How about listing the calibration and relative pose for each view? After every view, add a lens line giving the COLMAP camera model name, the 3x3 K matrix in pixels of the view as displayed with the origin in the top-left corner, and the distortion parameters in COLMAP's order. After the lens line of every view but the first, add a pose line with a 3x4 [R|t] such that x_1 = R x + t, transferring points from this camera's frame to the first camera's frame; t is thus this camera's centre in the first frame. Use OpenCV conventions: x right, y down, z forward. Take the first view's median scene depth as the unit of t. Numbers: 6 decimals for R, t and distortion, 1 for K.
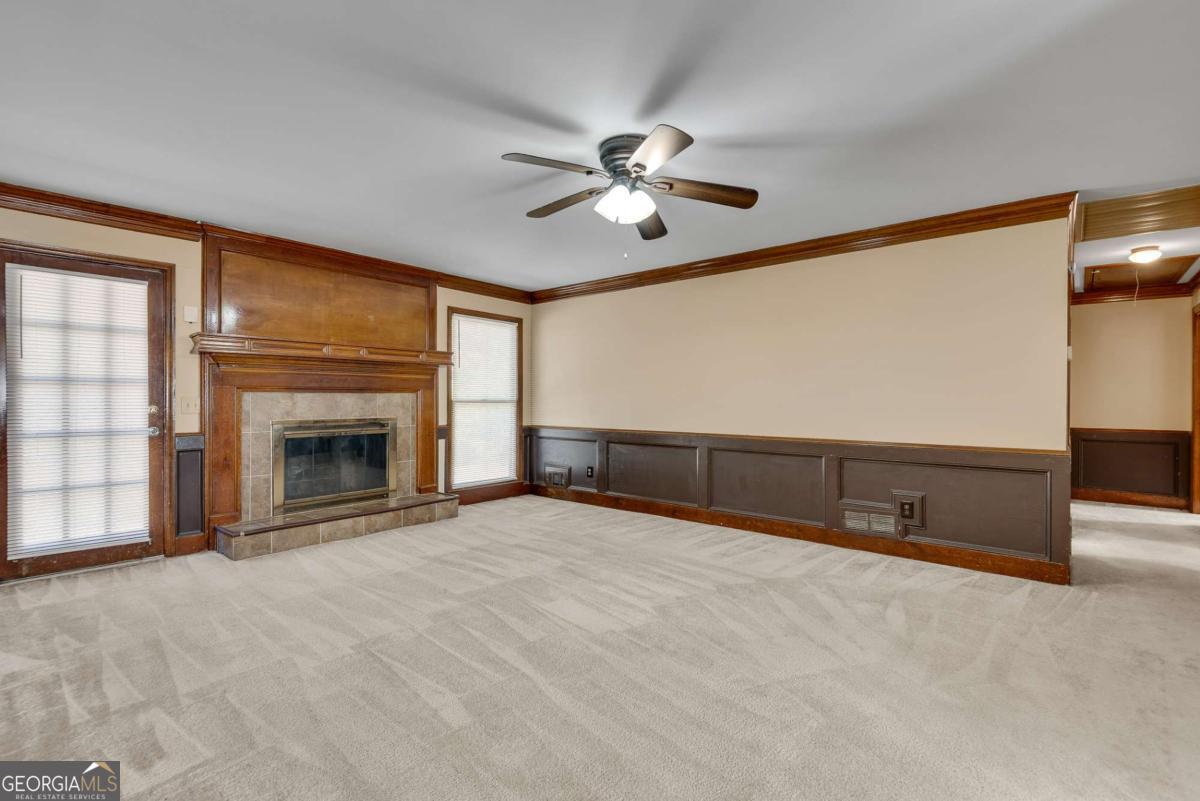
lens RADIAL K [[552.1, 0, 601.0], [0, 552.1, 402.8], [0, 0, 1]] dist [0.036861, -0.021661]
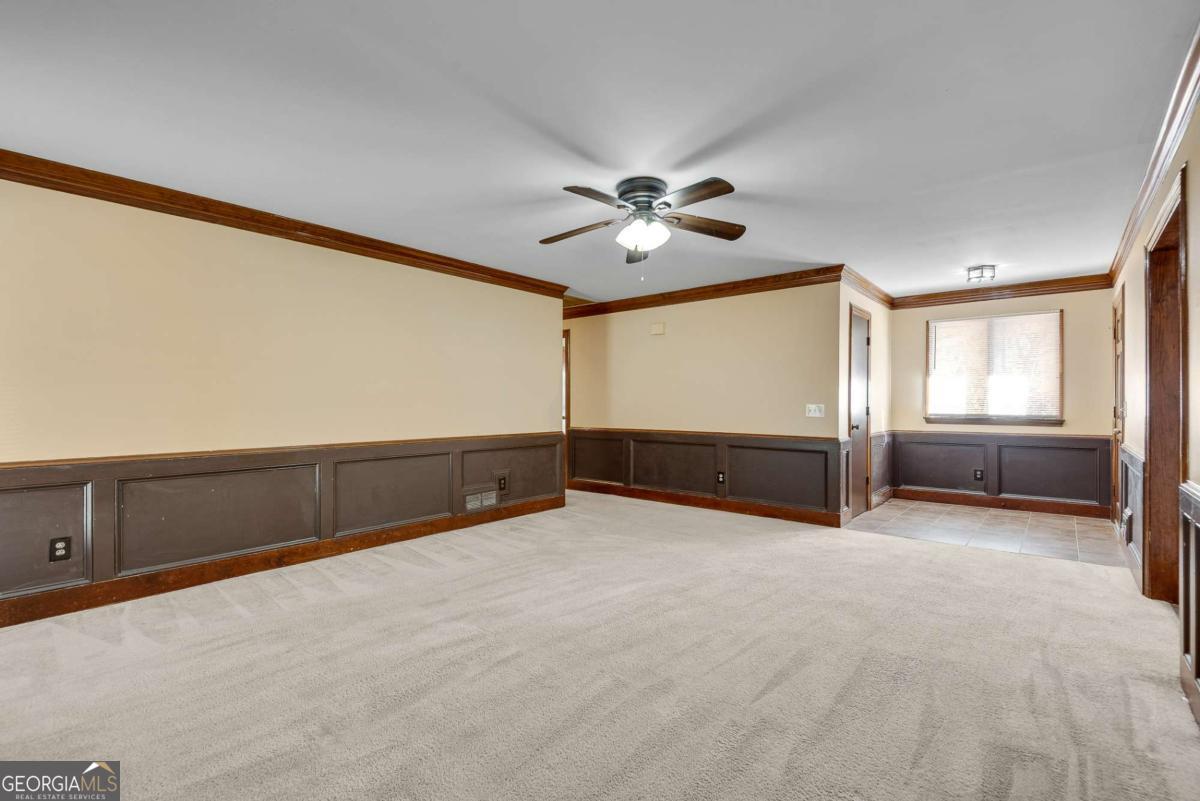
lens RADIAL K [[549.3, 0, 599.8], [0, 549.3, 404.6], [0, 0, 1]] dist [0.036068, -0.024069]
pose [[-0.013210, -0.005085, 0.999900, -0.656818], [0.006815, 0.999963, 0.005175, -0.003825], [-0.999890, 0.006883, -0.013175, 0.657446]]
